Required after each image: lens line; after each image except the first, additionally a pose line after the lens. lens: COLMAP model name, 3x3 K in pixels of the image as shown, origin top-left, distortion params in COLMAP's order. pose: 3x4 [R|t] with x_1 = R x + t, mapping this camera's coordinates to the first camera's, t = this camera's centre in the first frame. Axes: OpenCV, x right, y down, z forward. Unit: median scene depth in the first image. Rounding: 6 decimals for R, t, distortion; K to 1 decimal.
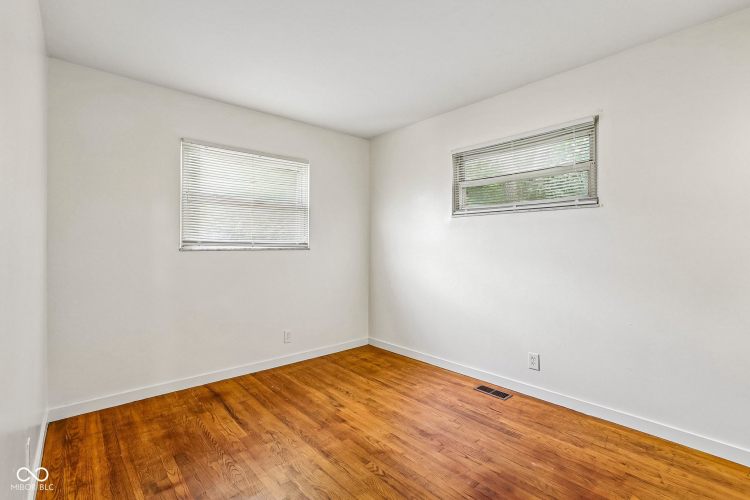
lens RADIAL K [[343.9, 0, 375.9], [0, 343.9, 246.2], [0, 0, 1]] dist [-0.045094, 0.020857]
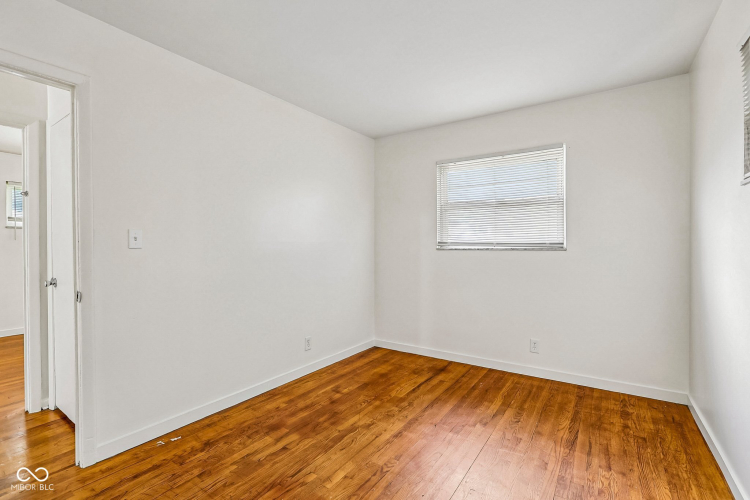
lens RADIAL K [[343.9, 0, 375.9], [0, 343.9, 246.2], [0, 0, 1]] dist [-0.045094, 0.020857]
pose [[0.243626, 0.000526, -0.969869, 0.605767], [0.001224, 0.999999, 0.000850, -0.001513], [0.969869, -0.001394, 0.243625, 0.442251]]
